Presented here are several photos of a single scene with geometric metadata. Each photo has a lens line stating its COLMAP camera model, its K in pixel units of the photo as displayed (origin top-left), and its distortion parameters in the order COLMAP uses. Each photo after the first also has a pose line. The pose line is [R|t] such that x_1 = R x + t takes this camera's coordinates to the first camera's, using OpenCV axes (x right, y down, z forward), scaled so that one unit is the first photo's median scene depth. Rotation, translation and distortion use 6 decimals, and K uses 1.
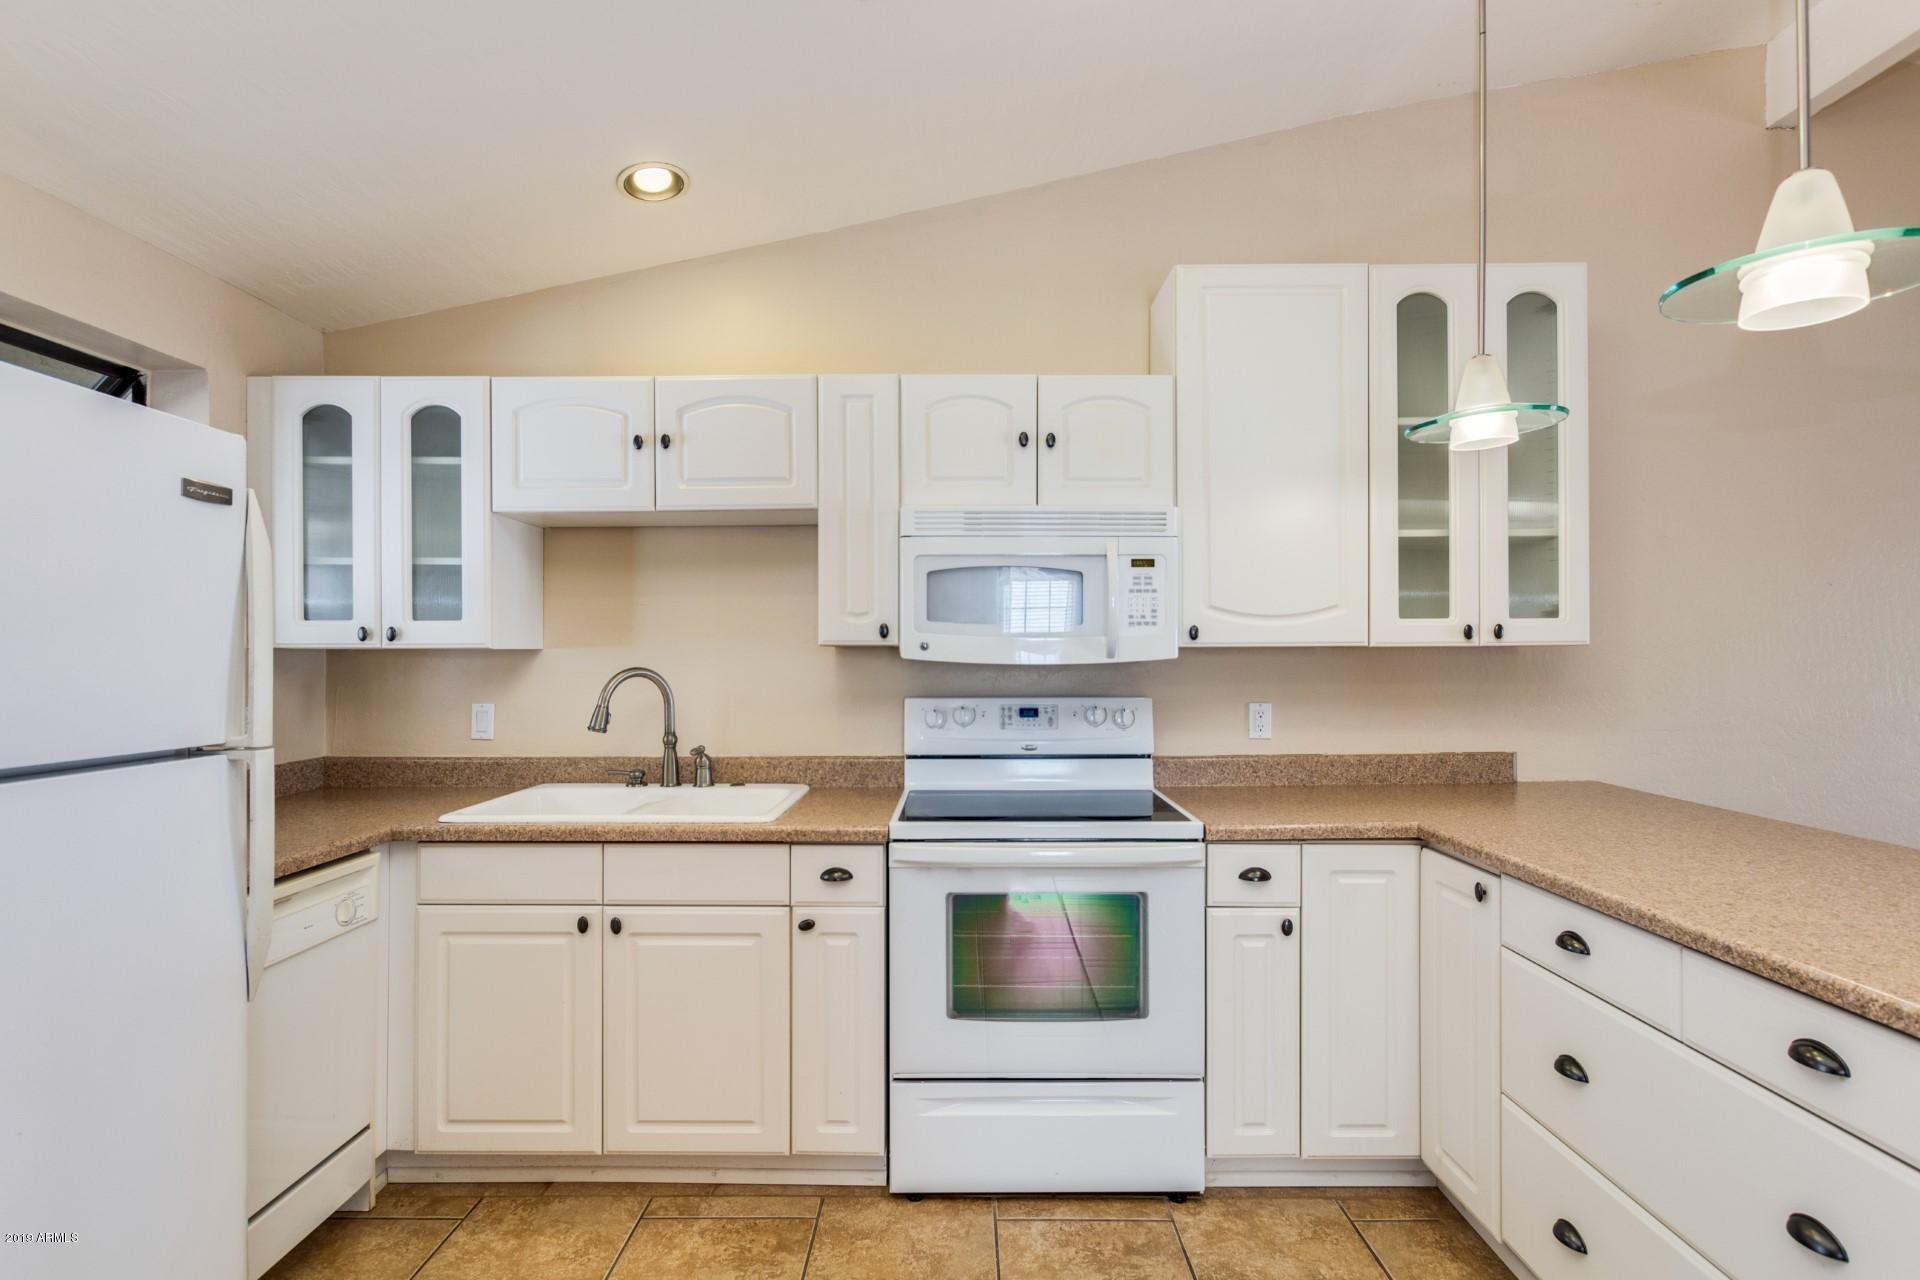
lens RADIAL K [[884.6, 0, 958.0], [0, 884.6, 650.2], [0, 0, 1]] dist [0.004689, -0.000676]
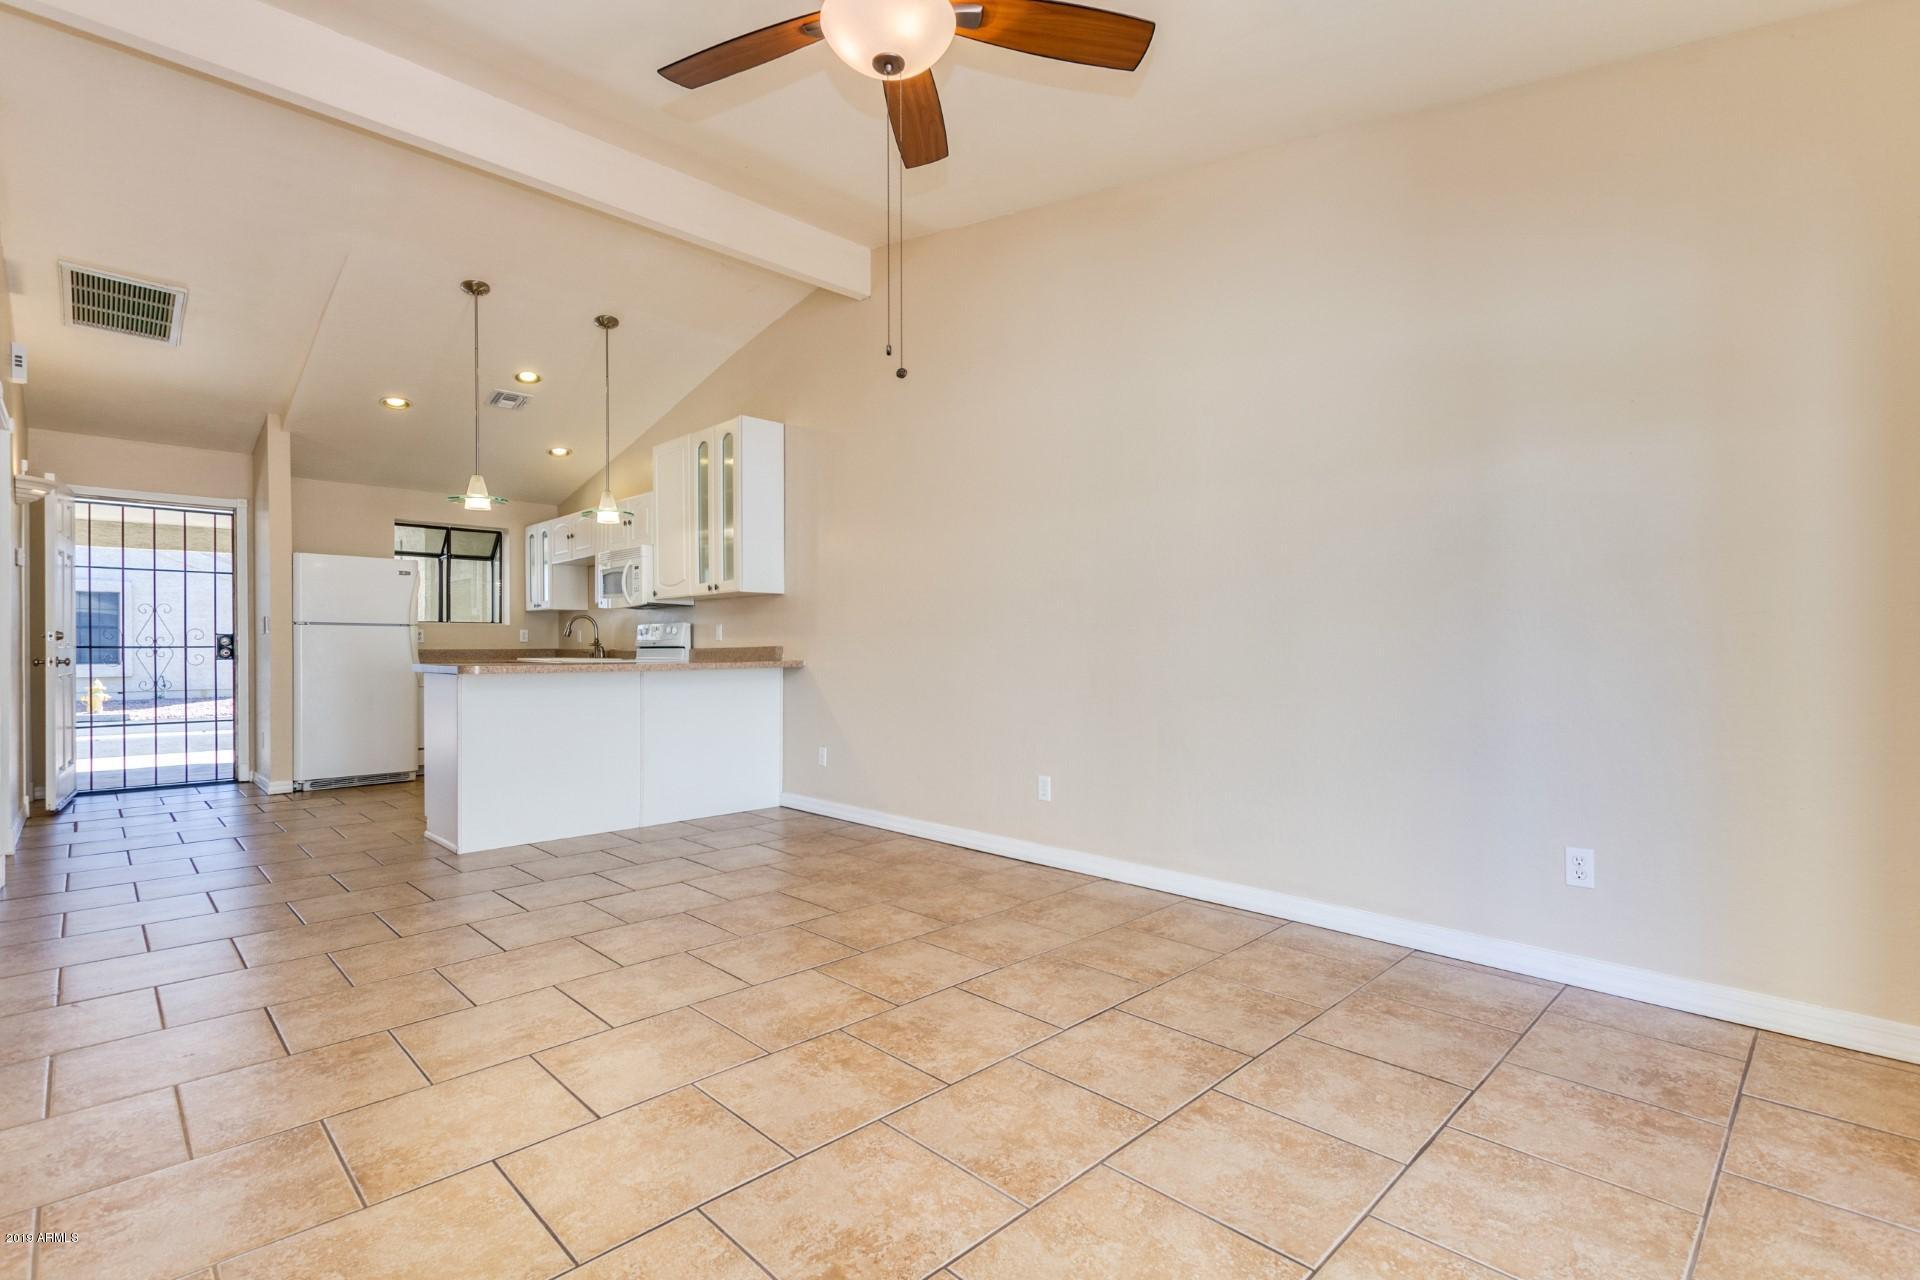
lens RADIAL K [[884.6, 0, 958.0], [0, 884.6, 650.2], [0, 0, 1]] dist [0.004689, -0.000676]
pose [[0.702811, 0.000898, -0.711376, 2.713951], [0.002766, 0.999988, 0.003995, 0.136109], [0.711371, -0.004775, 0.702800, -0.155247]]
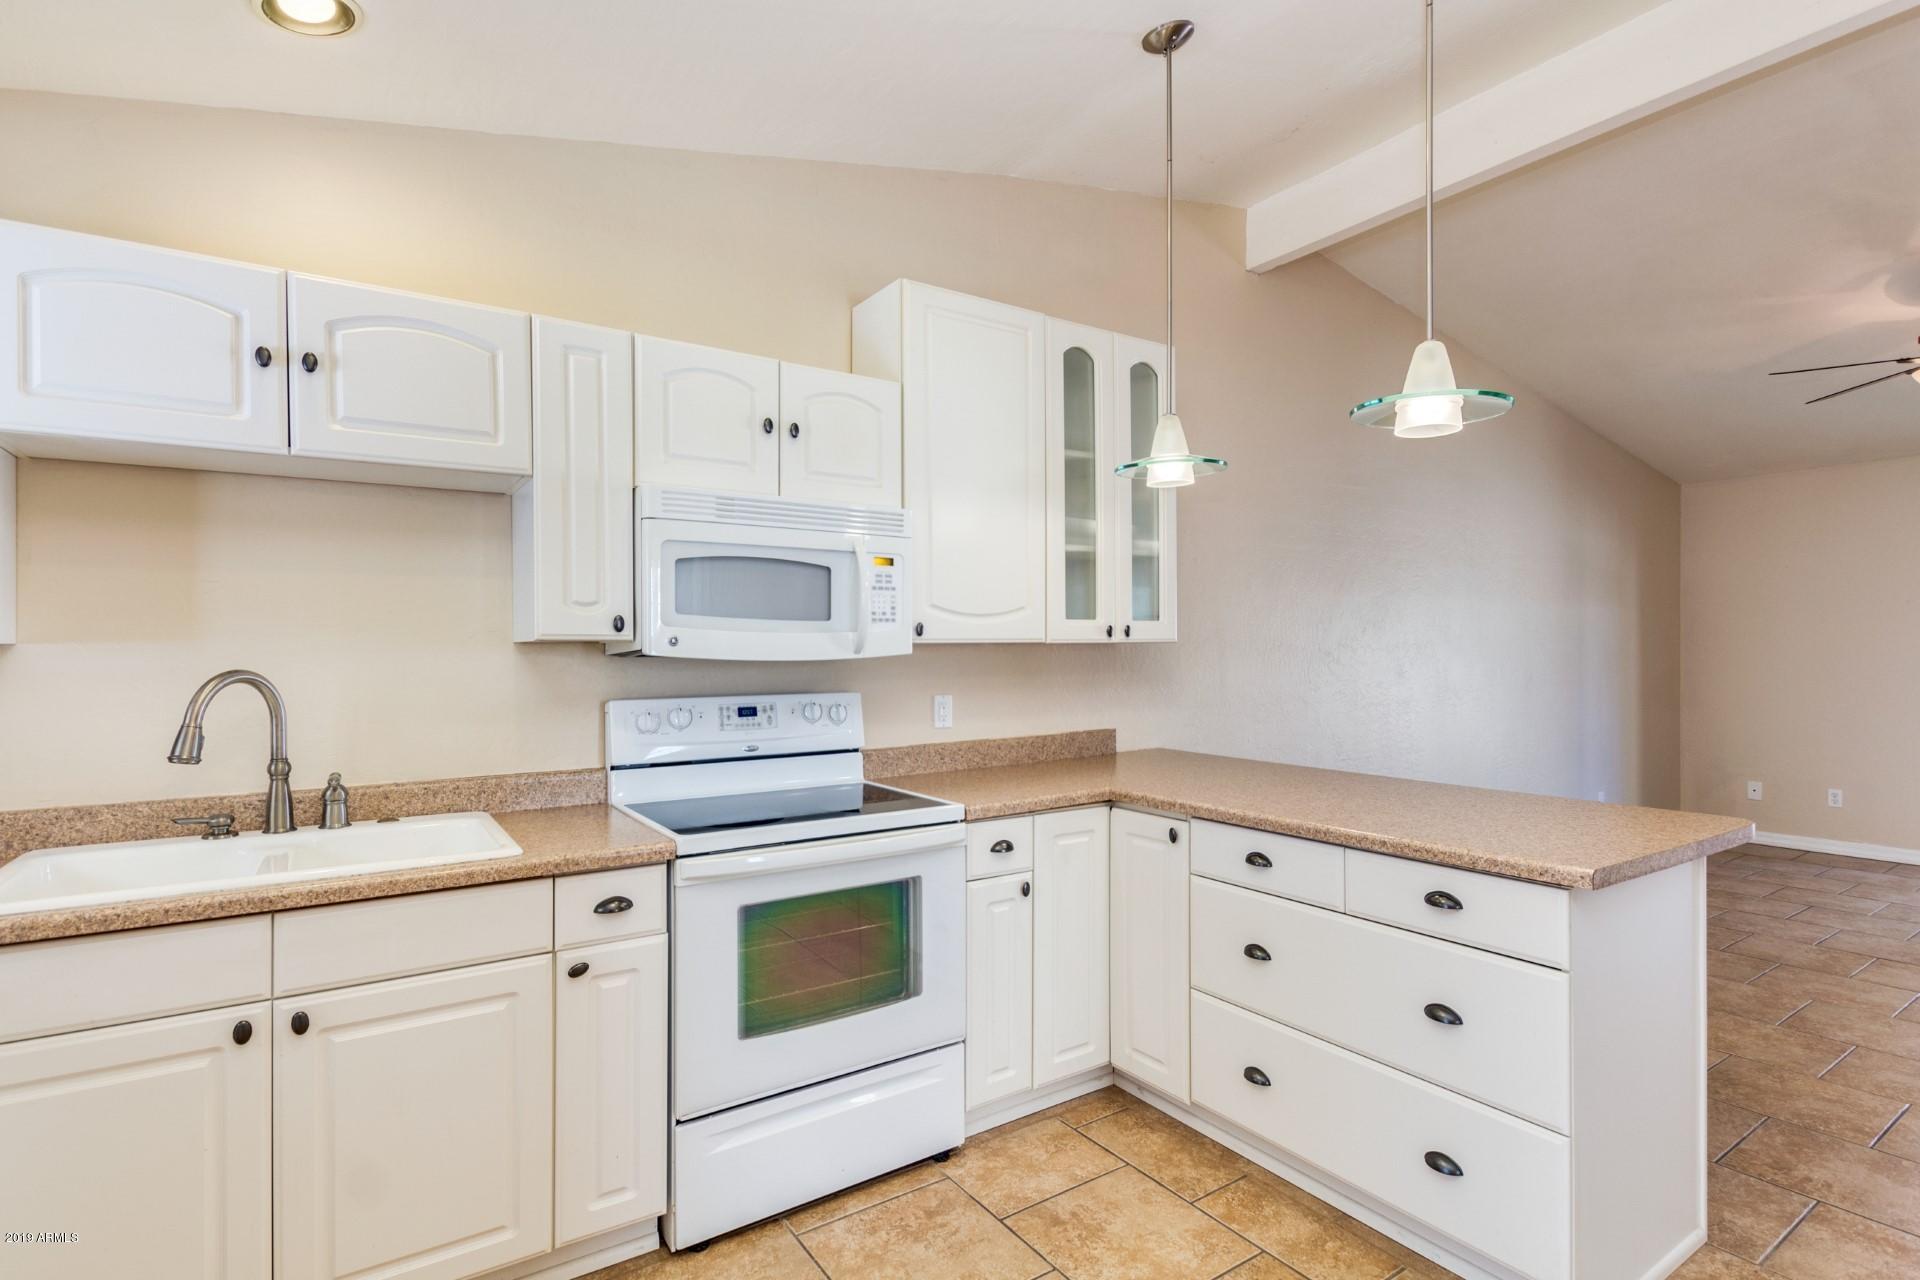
lens RADIAL K [[935.5, 0, 959.5], [0, 935.5, 649.8], [0, 0, 1]] dist [0.011411, 0.000284]
pose [[0.826270, -0.001755, 0.563271, -0.333668], [0.000276, 0.999996, 0.002712, 0.001501], [-0.563274, -0.002085, 0.826268, 0.047270]]
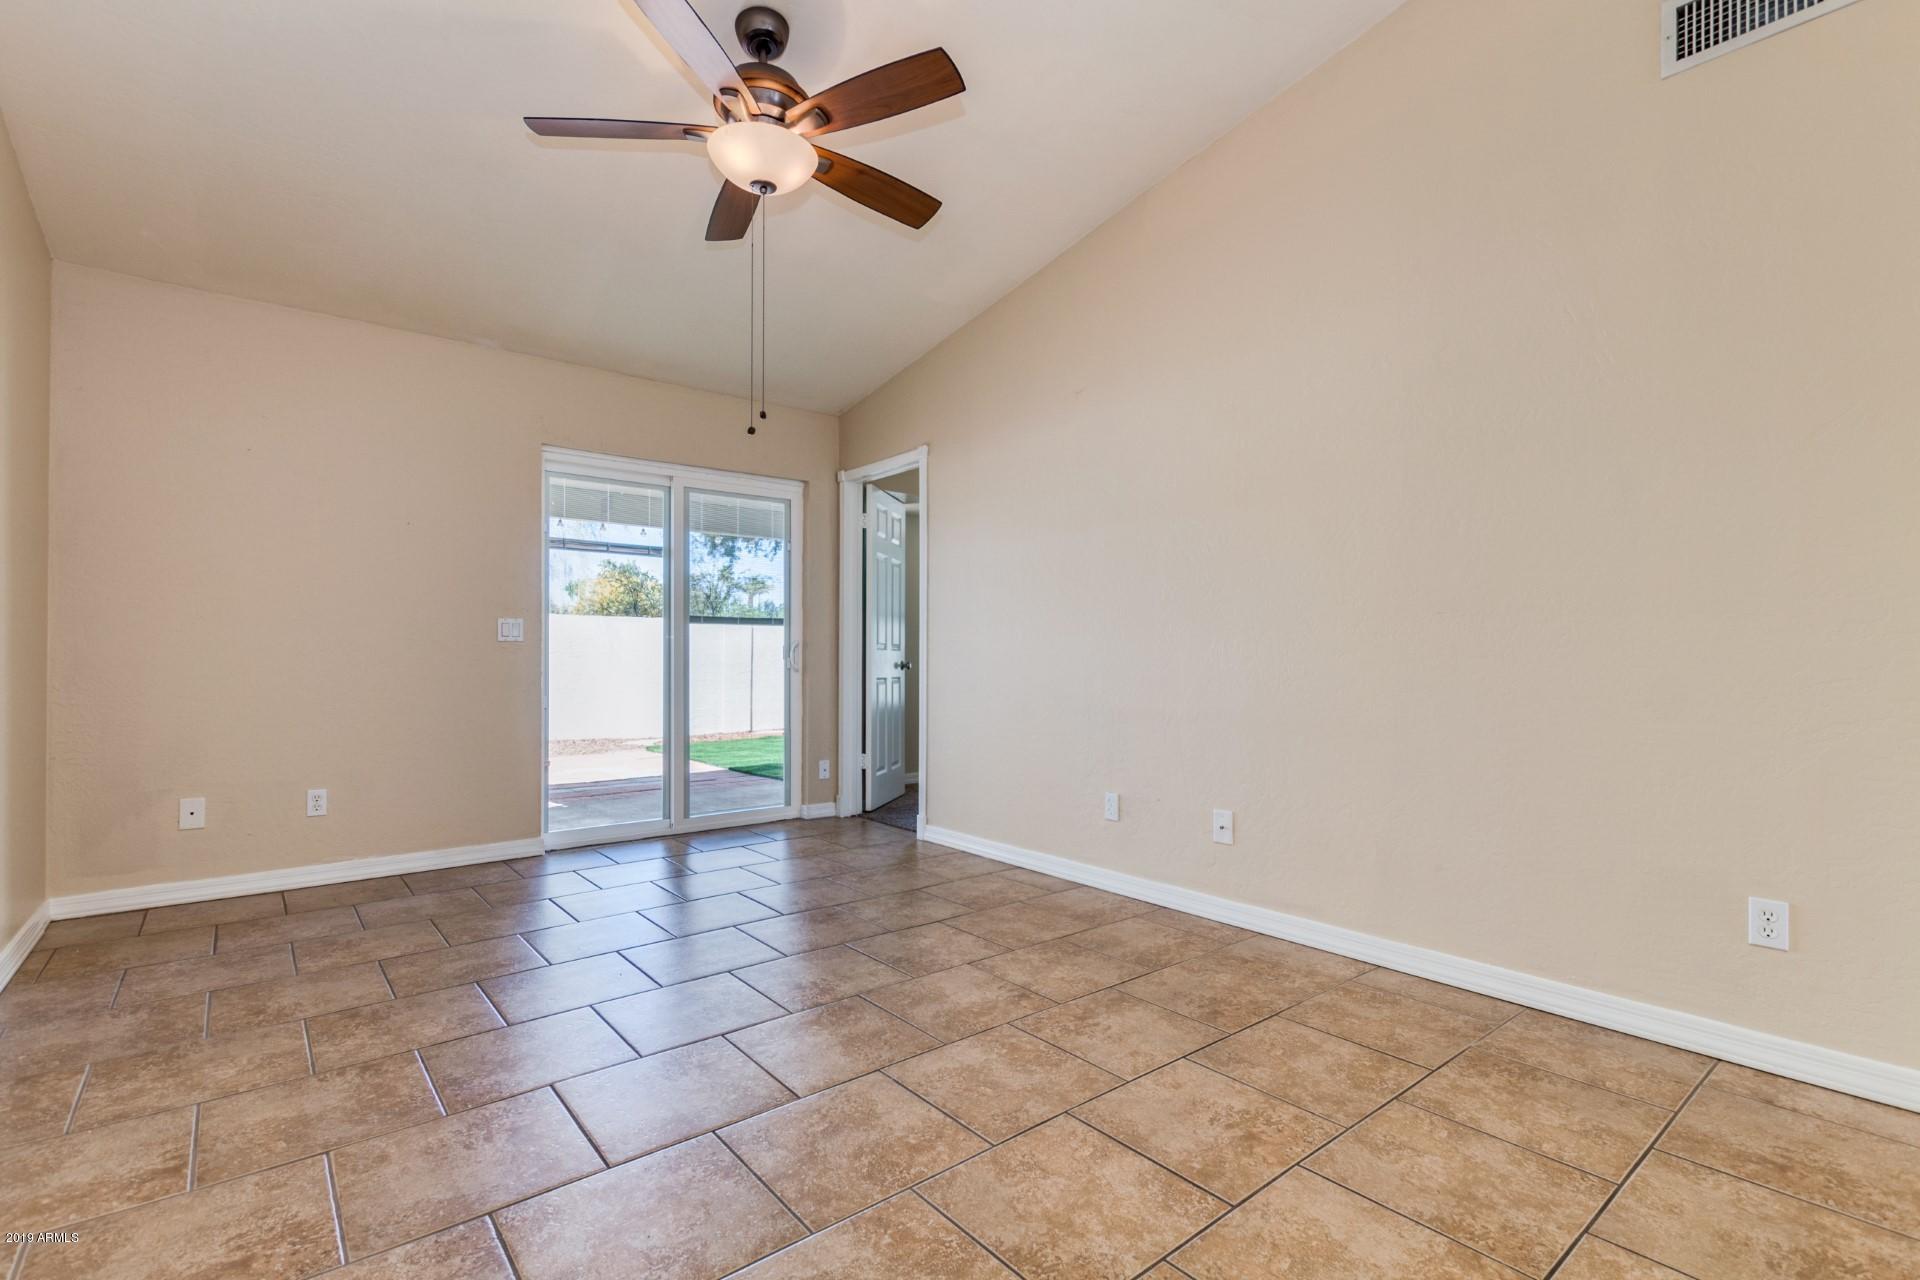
lens RADIAL K [[877.1, 0, 955.9], [0, 877.1, 645.0], [0, 0, 1]] dist [0.006271, -0.000659]
pose [[-0.632248, 0.011050, 0.774687, 1.041811], [-0.003768, 0.999843, -0.017337, 0.142911], [-0.774757, -0.013881, -0.632107, 0.921377]]
